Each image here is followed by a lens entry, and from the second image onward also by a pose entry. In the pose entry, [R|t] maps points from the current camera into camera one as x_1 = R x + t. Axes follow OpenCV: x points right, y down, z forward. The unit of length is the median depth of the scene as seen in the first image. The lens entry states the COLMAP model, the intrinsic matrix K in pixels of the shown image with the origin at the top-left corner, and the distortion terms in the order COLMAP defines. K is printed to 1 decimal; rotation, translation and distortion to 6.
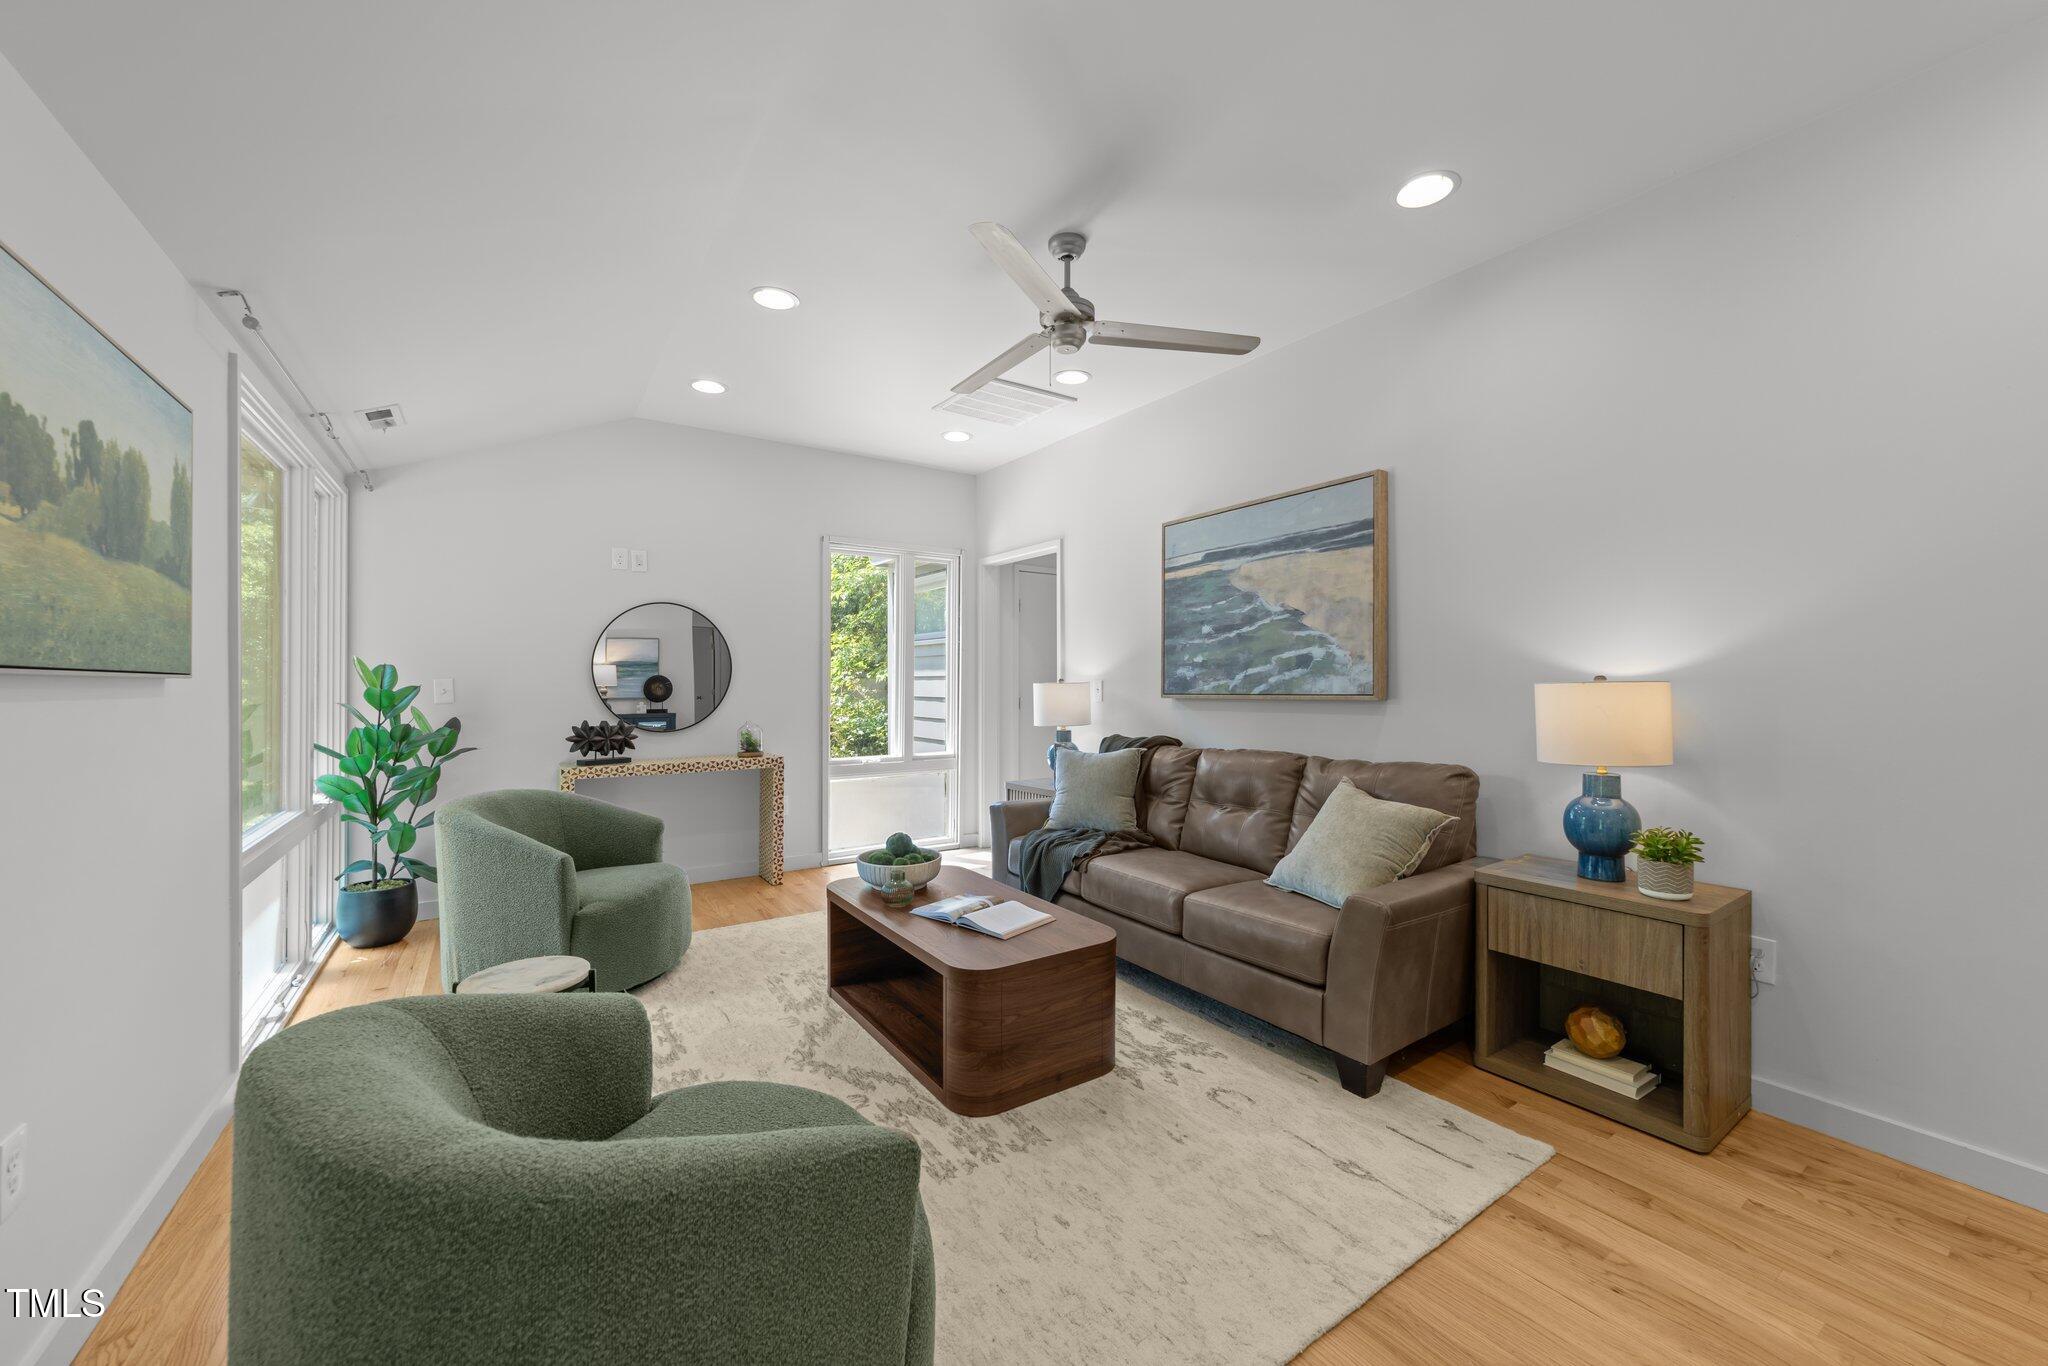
lens RADIAL K [[788.9, 0, 1022.3], [0, 788.9, 681.2], [0, 0, 1]] dist [-0.001555, 0.000058]
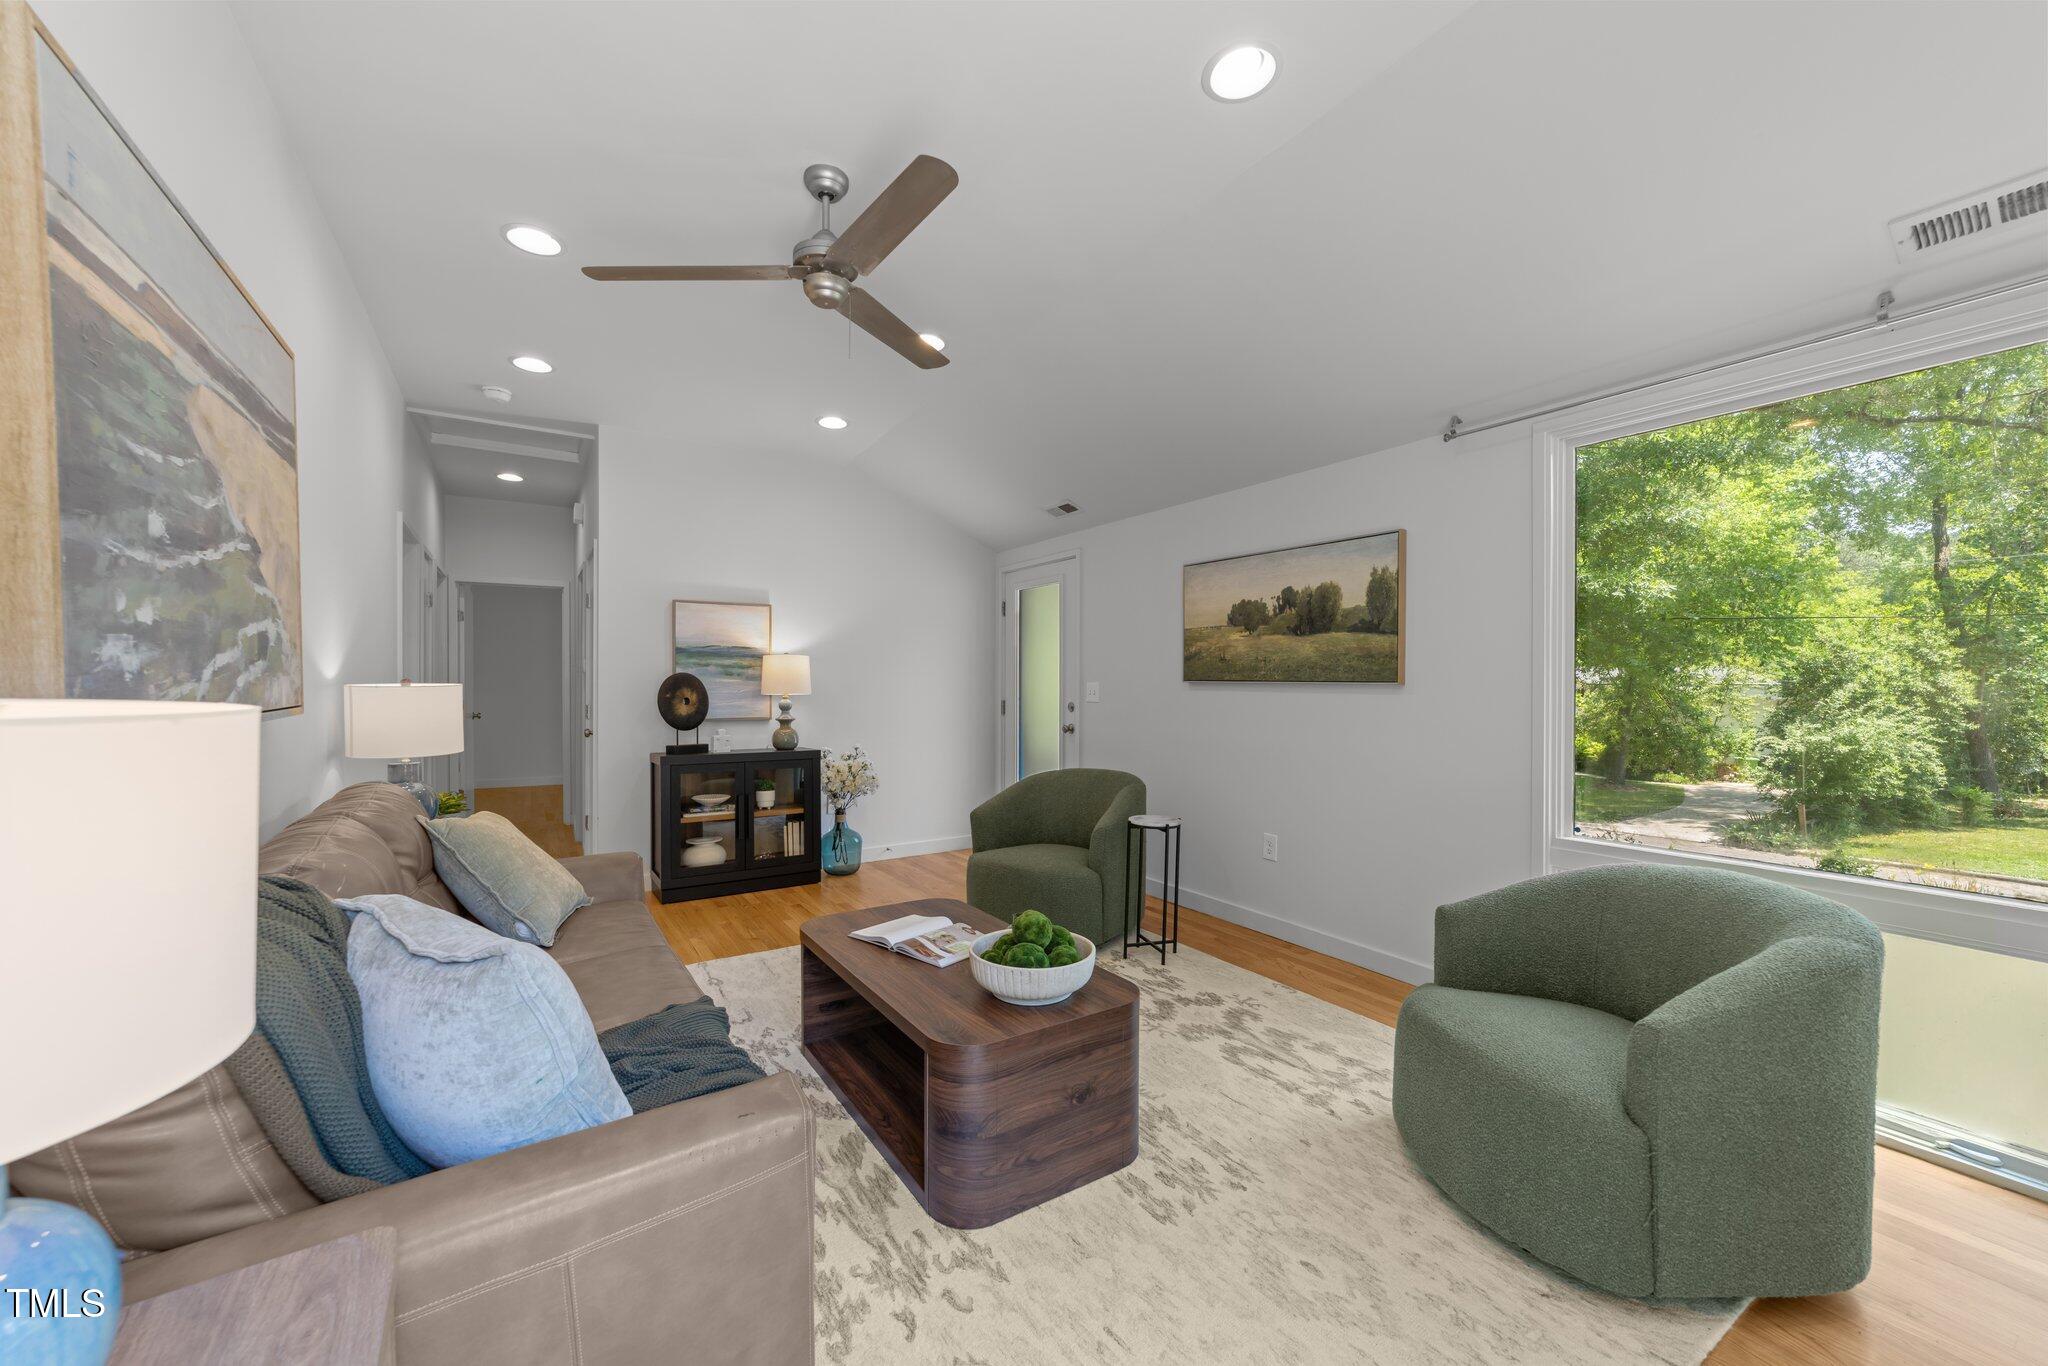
lens RADIAL K [[782.2, 0, 1024.0], [0, 782.2, 683.0], [0, 0, 1]] dist [-0.000171, 0.006176]
pose [[-0.999798, -0.002718, 0.019890, -0.198226], [-0.002729, 0.999996, -0.000507, -0.002813], [-0.019888, -0.000561, -0.999802, 2.047283]]
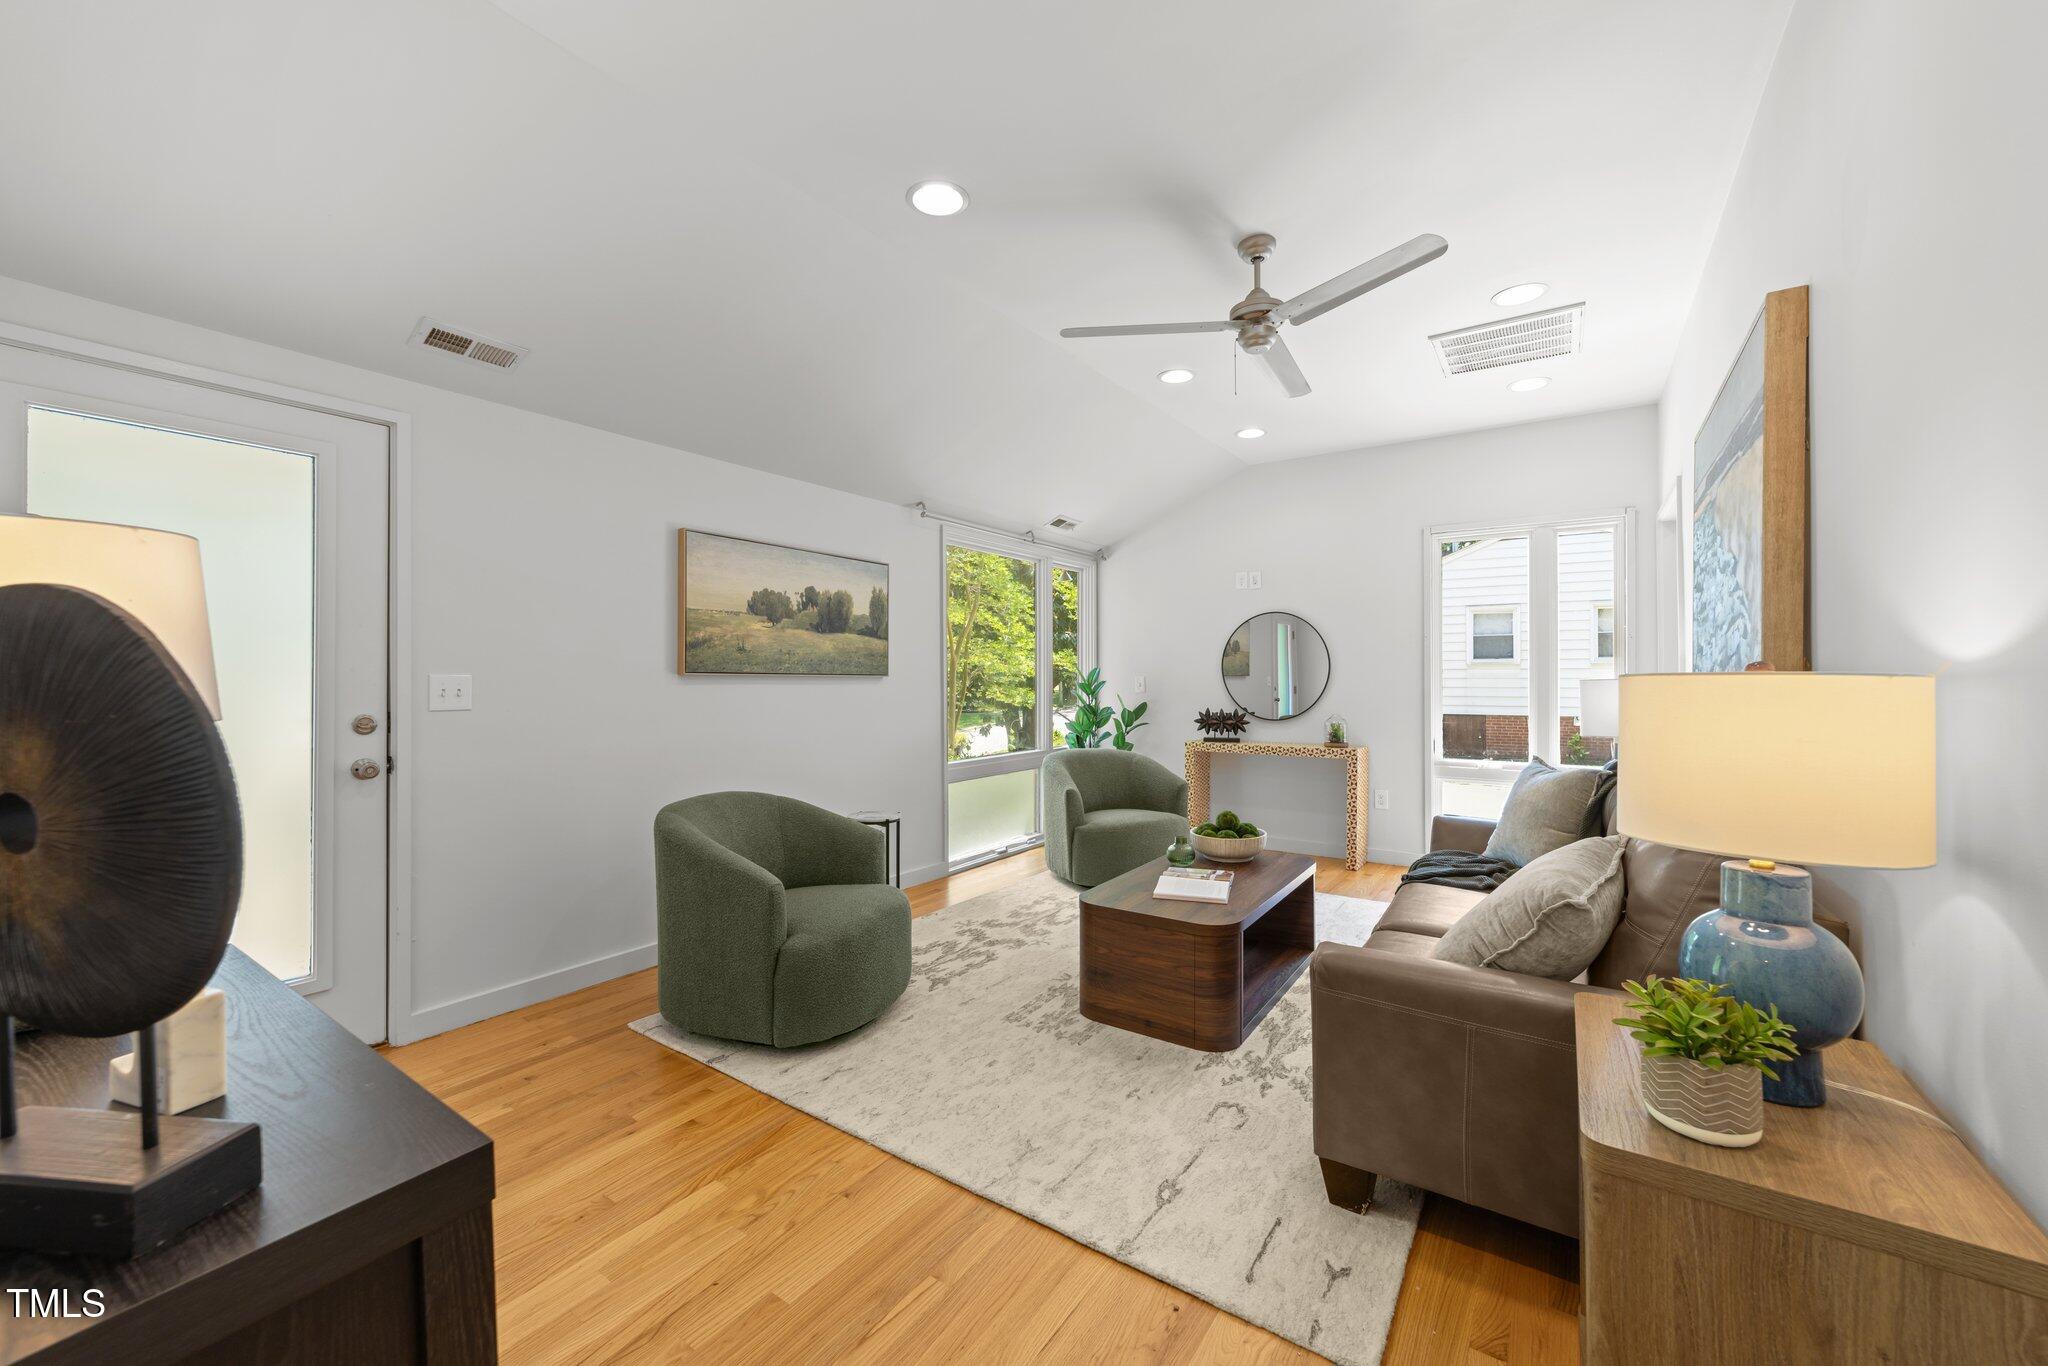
lens RADIAL K [[788.9, 0, 1022.3], [0, 788.9, 681.2], [0, 0, 1]] dist [-0.001555, 0.000058]
pose [[0.360289, 0.004528, -0.932830, 0.974654], [0.000564, 0.999987, 0.005072, -0.002338], [0.932841, -0.002354, 0.360282, 0.386373]]
